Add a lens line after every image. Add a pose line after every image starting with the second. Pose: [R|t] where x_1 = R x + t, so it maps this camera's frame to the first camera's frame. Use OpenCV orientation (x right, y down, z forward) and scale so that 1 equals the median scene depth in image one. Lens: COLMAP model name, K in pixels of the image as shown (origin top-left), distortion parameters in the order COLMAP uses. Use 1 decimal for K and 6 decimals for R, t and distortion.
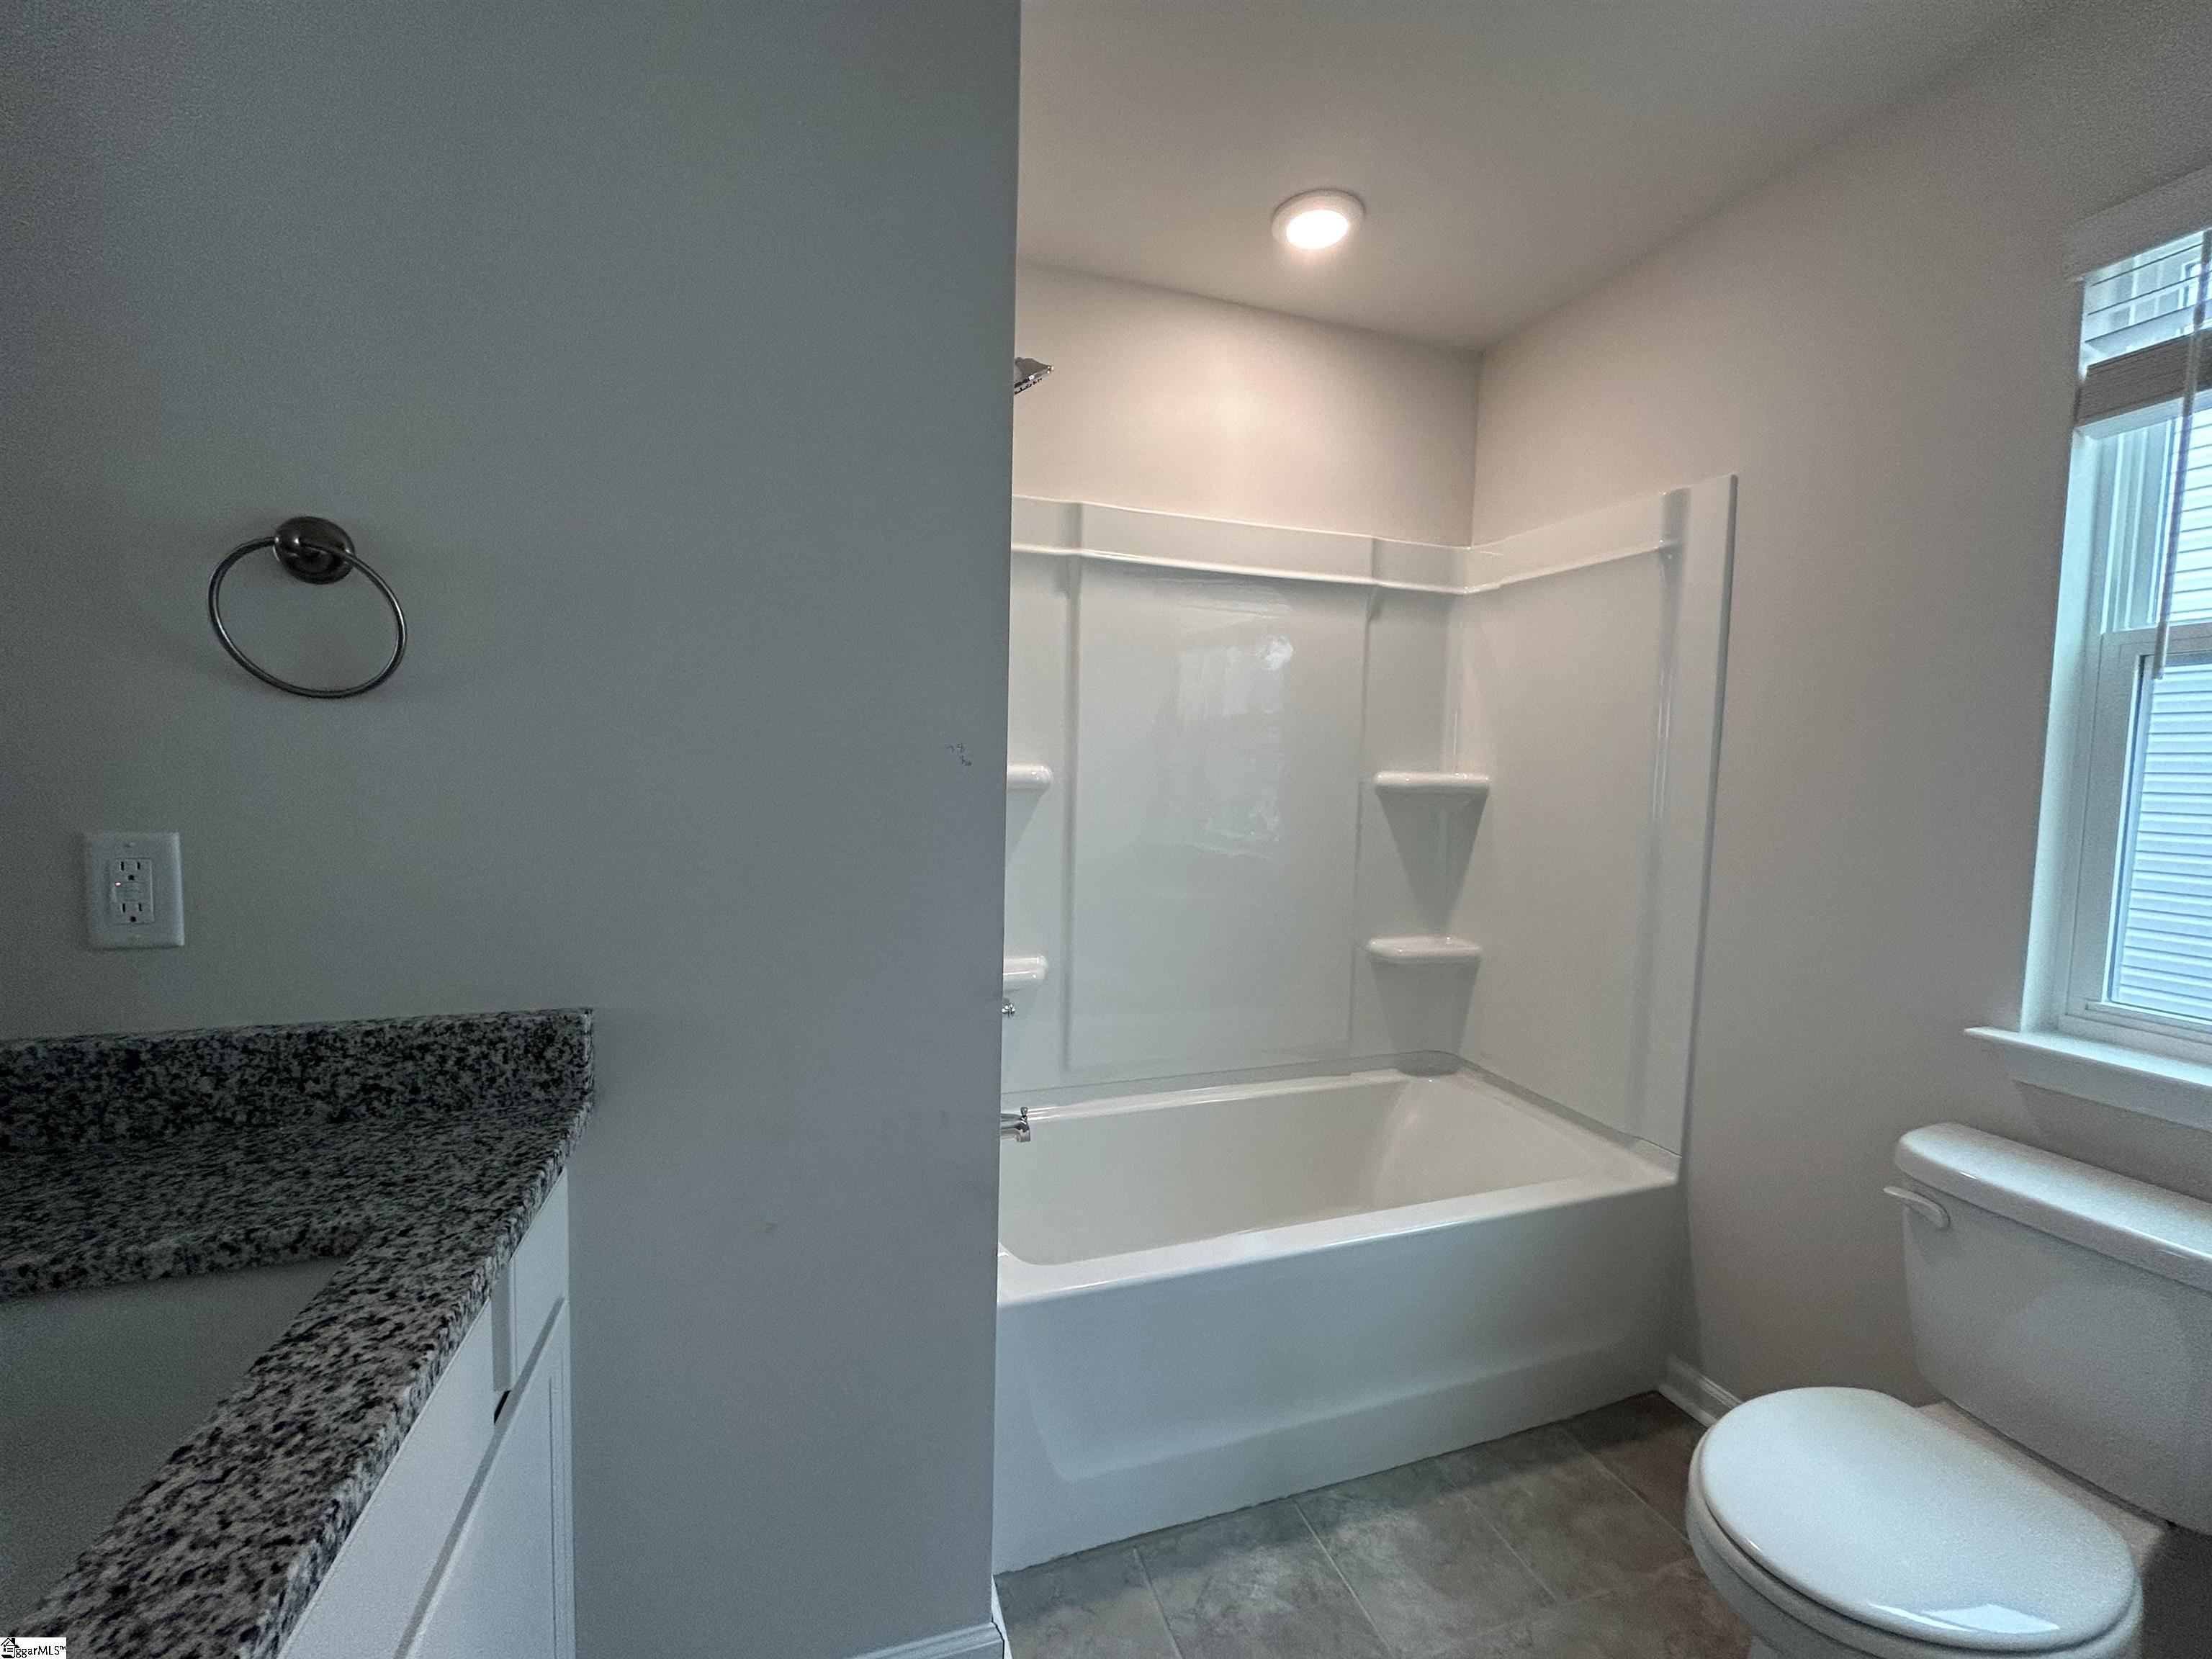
lens RADIAL K [[878.0, 0, 1097.7], [0, 878.0, 828.8], [0, 0, 1]] dist [-0.001370, 0.000656]
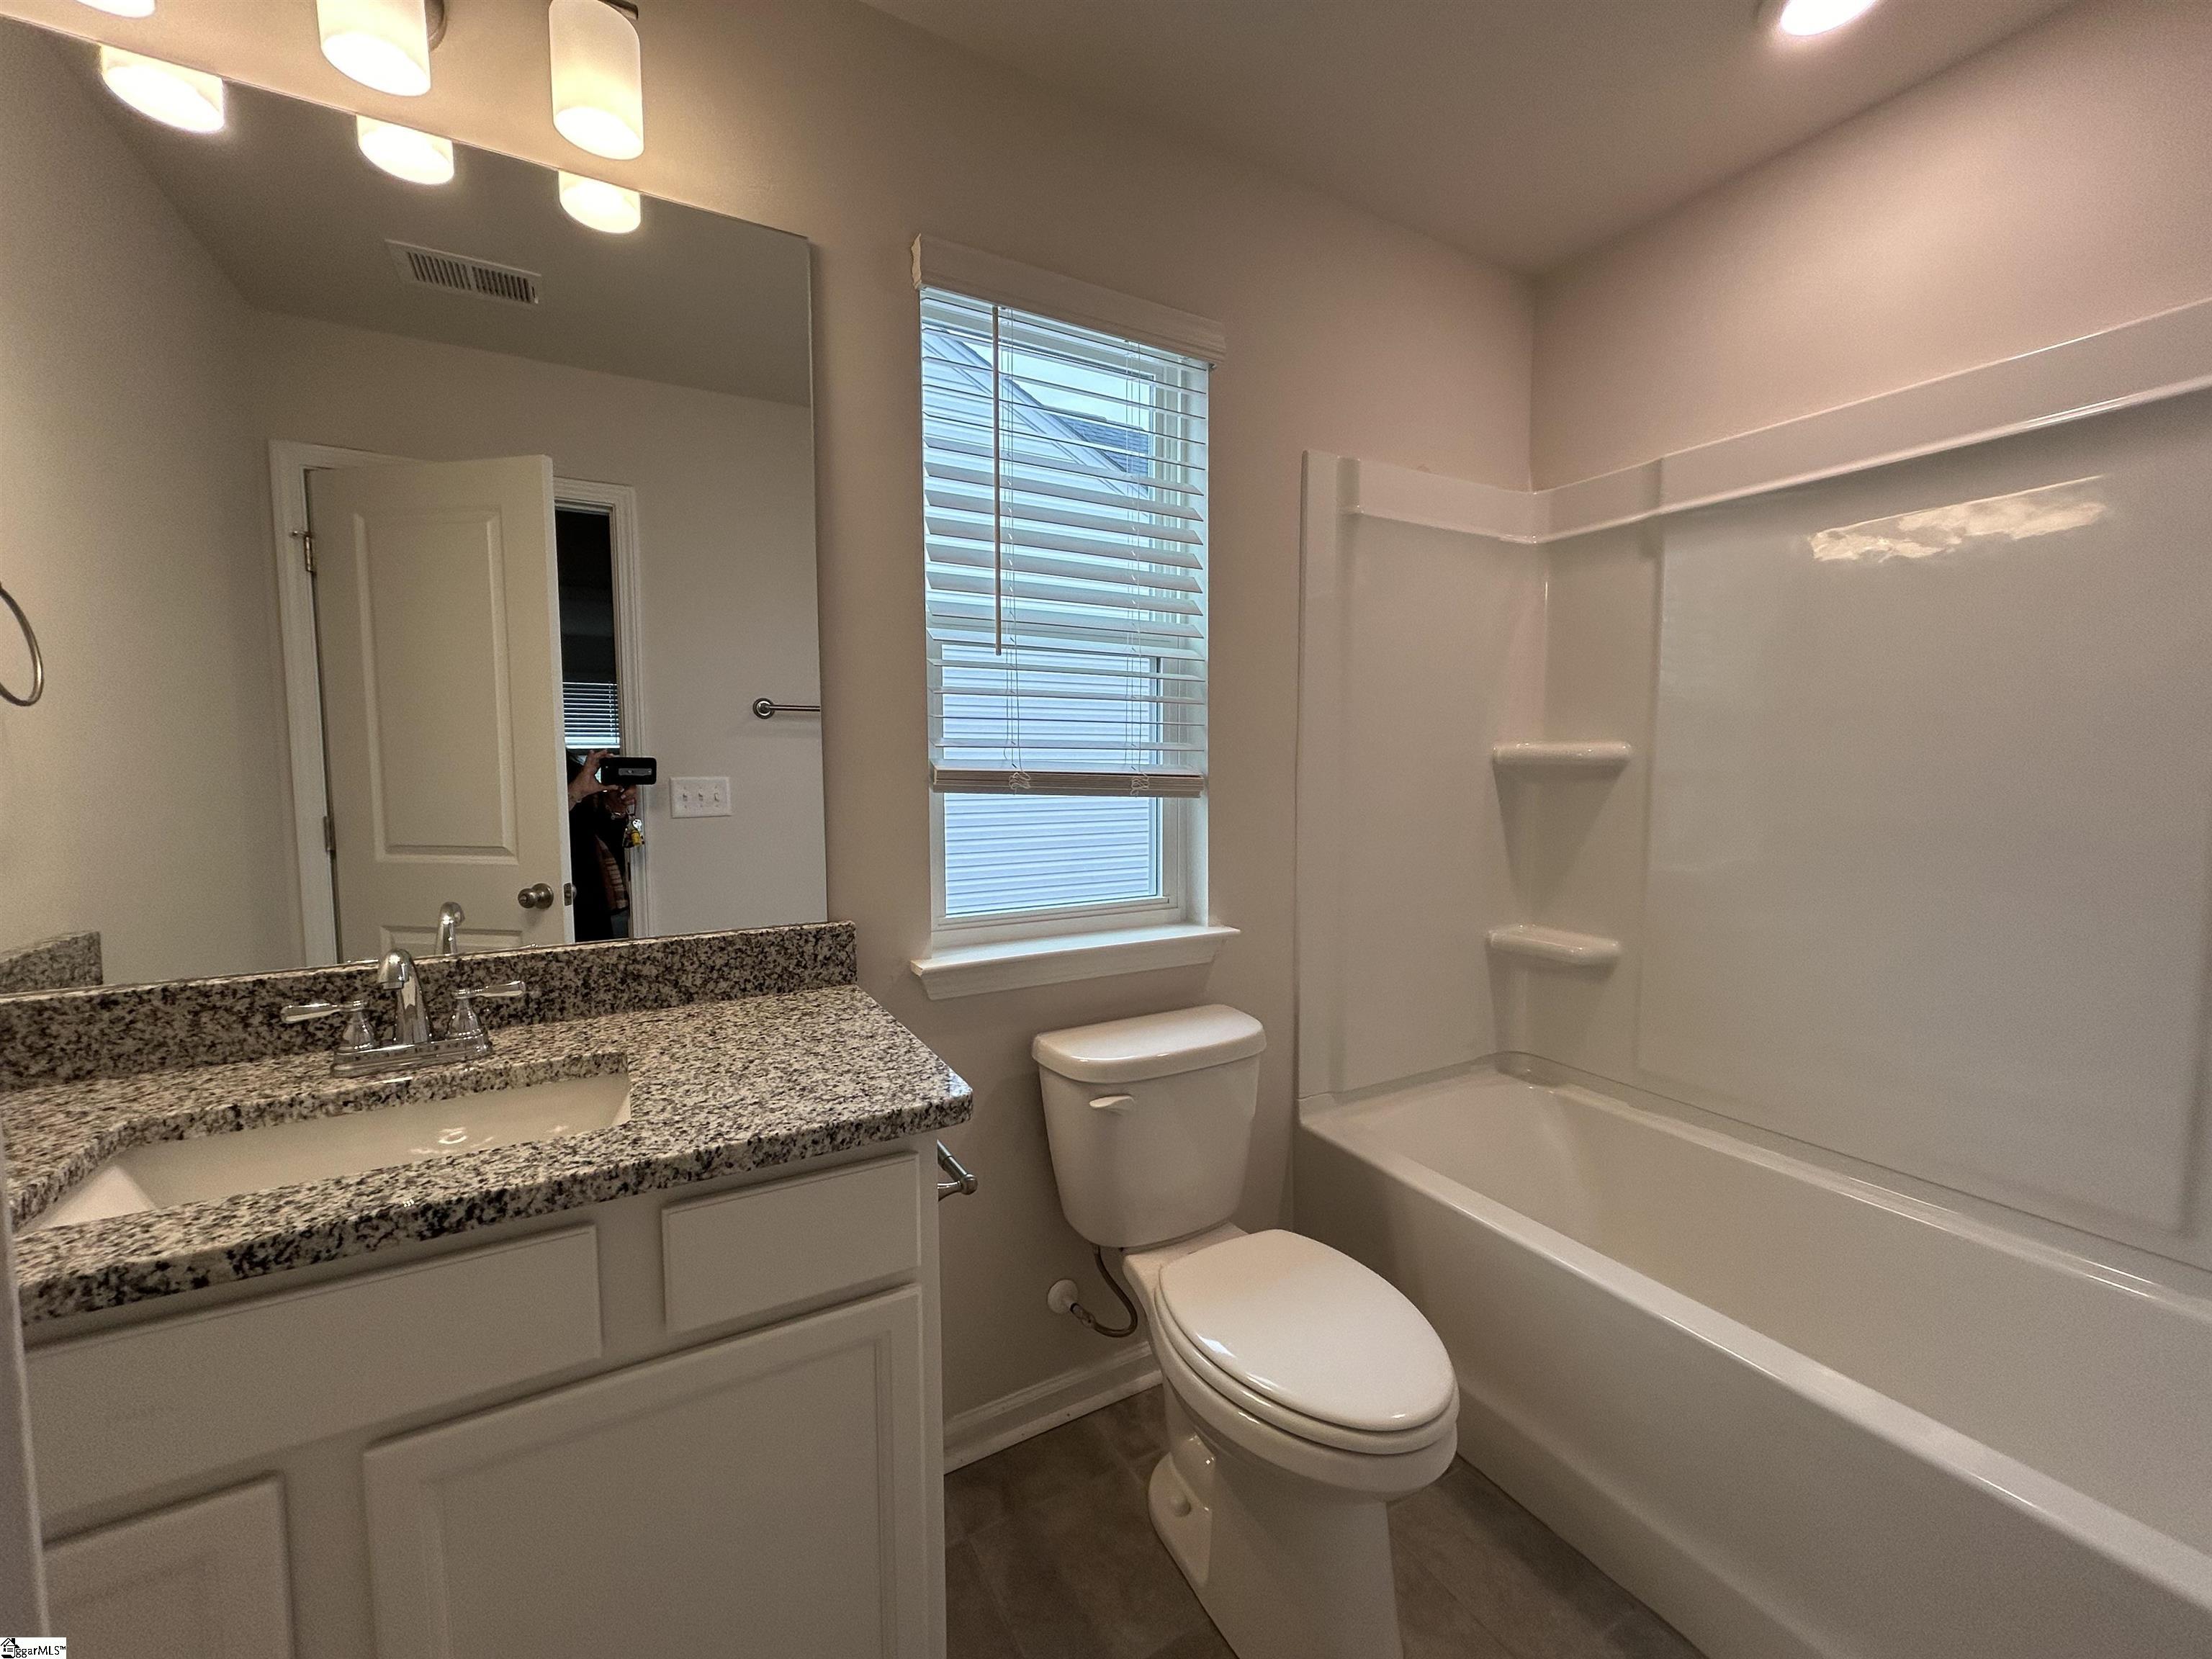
lens RADIAL K [[878.0, 0, 1101.1], [0, 878.0, 824.5], [0, 0, 1]] dist [-0.001370, 0.000656]
pose [[0.183452, 0.063793, -0.980957, 0.804303], [-0.056658, 0.996919, 0.054235, -0.002025], [0.981394, 0.045630, 0.186502, 0.264953]]
